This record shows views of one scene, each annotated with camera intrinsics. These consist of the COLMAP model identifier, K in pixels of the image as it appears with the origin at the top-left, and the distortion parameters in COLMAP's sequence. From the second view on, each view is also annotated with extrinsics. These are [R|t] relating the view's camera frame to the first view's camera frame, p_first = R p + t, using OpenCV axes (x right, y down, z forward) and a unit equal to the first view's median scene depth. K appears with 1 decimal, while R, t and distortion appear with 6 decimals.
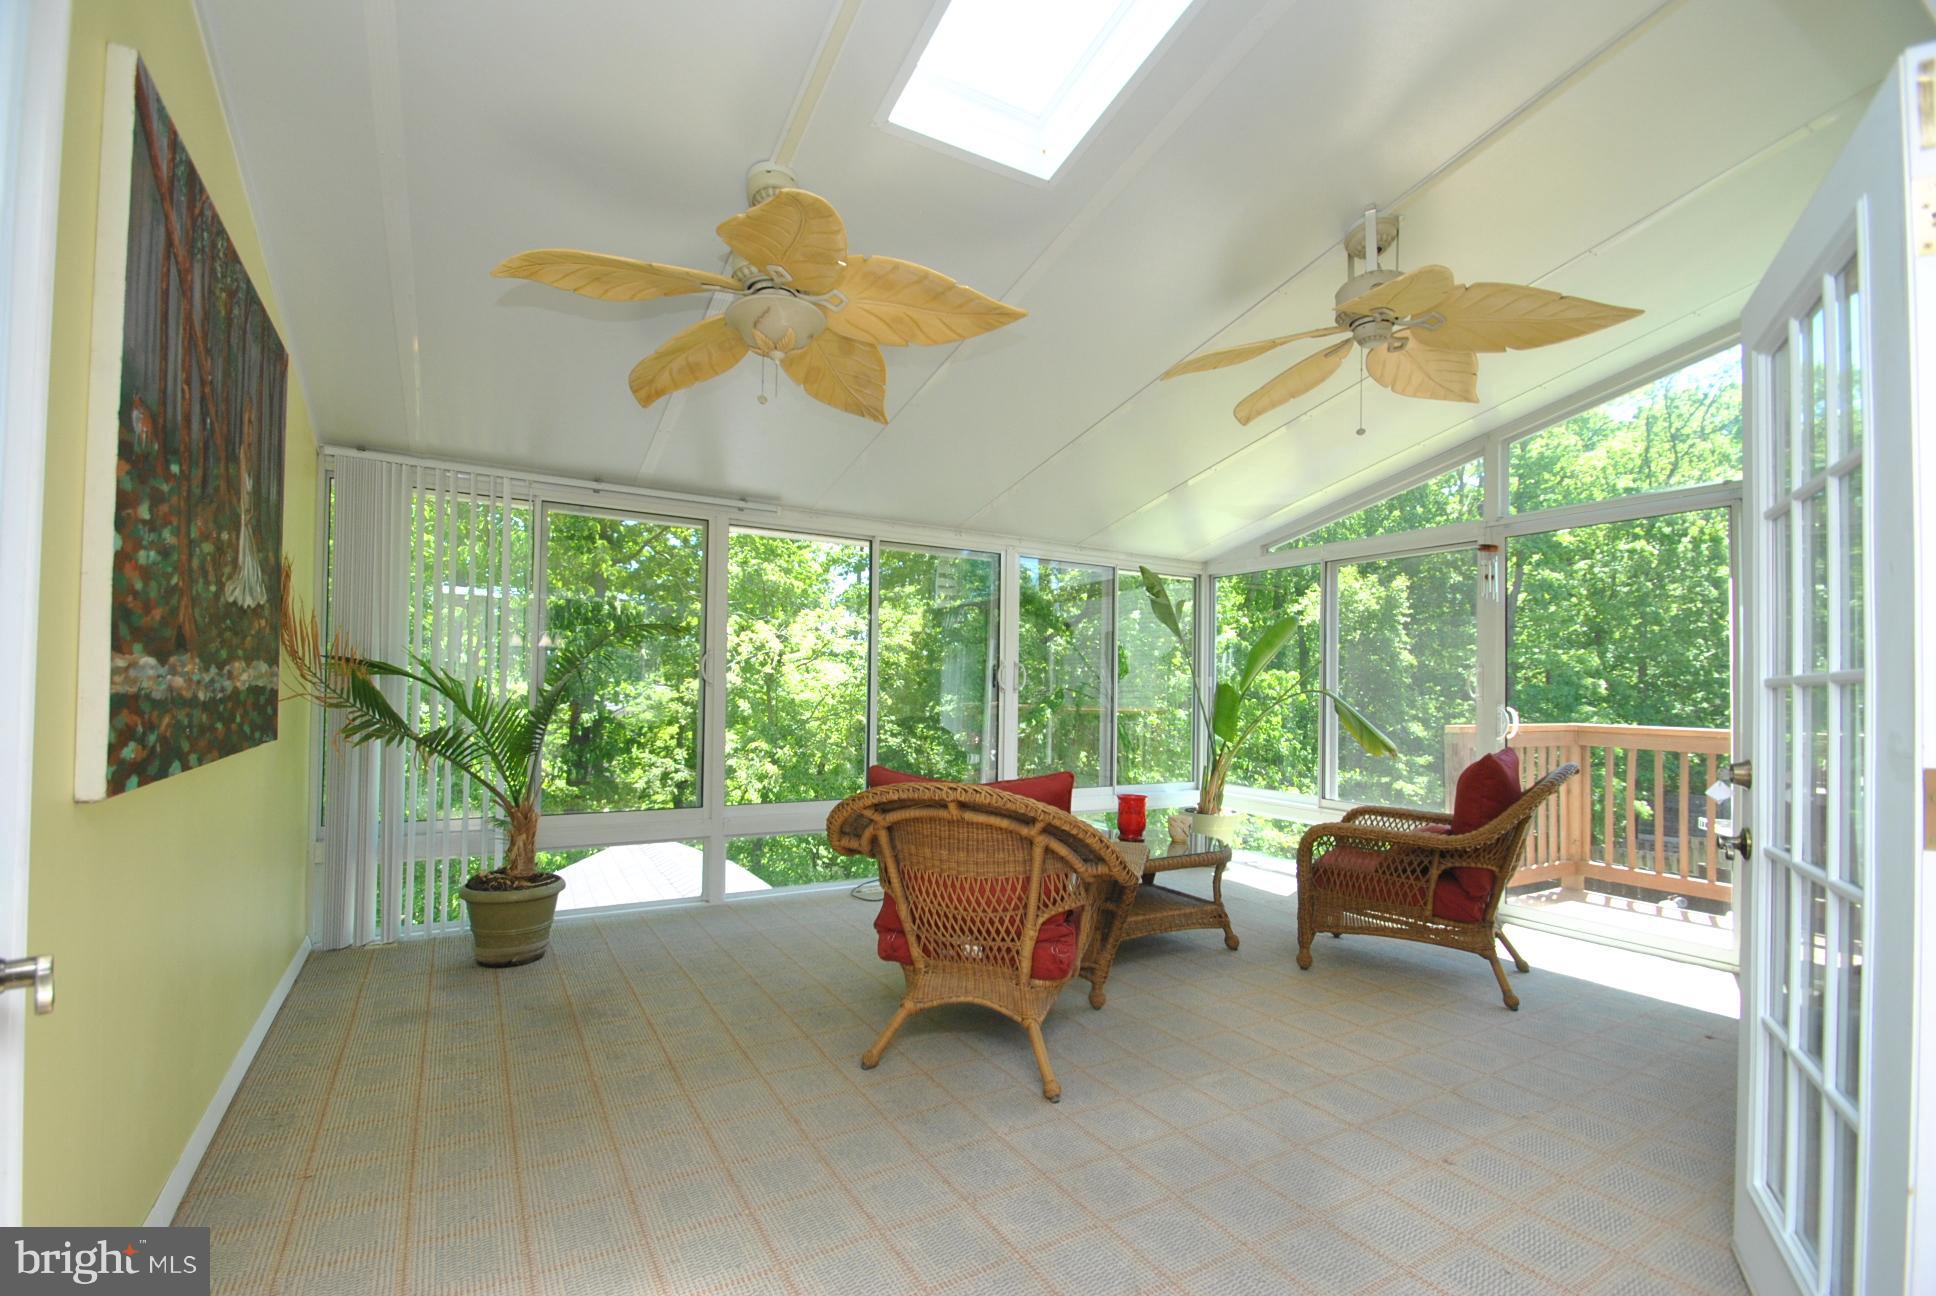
lens RADIAL K [[845.4, 0, 938.4], [0, 845.4, 684.9], [0, 0, 1]] dist [0.021147, -0.016221]
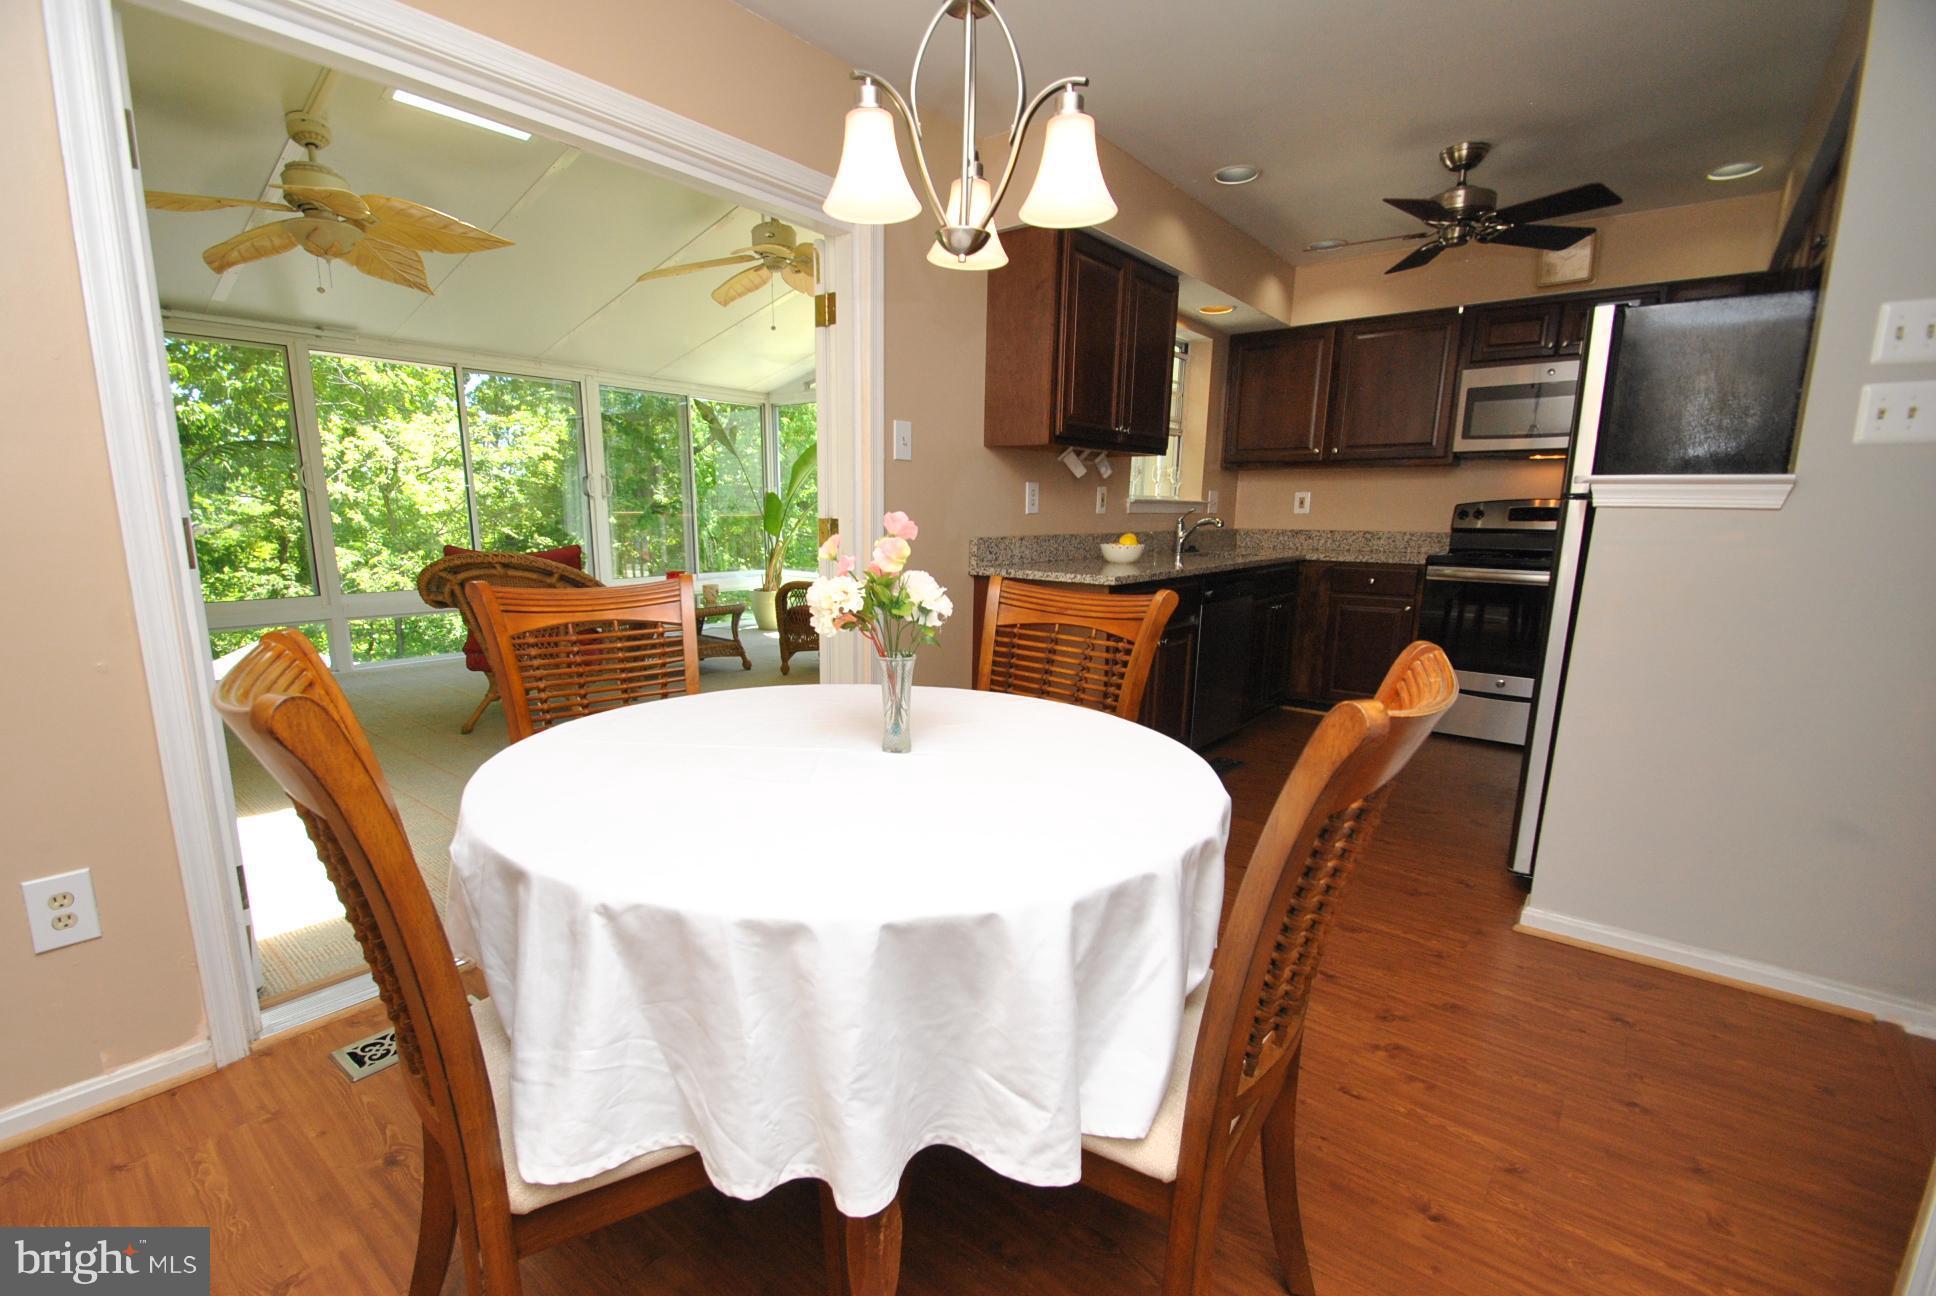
lens RADIAL K [[845.4, 0, 938.4], [0, 845.4, 684.9], [0, 0, 1]] dist [0.021147, -0.016221]
pose [[0.936852, -0.079384, 0.340597, 0.109349], [0.003709, 0.976098, 0.217299, 0.005837], [-0.349706, -0.202314, 0.914754, -0.394108]]
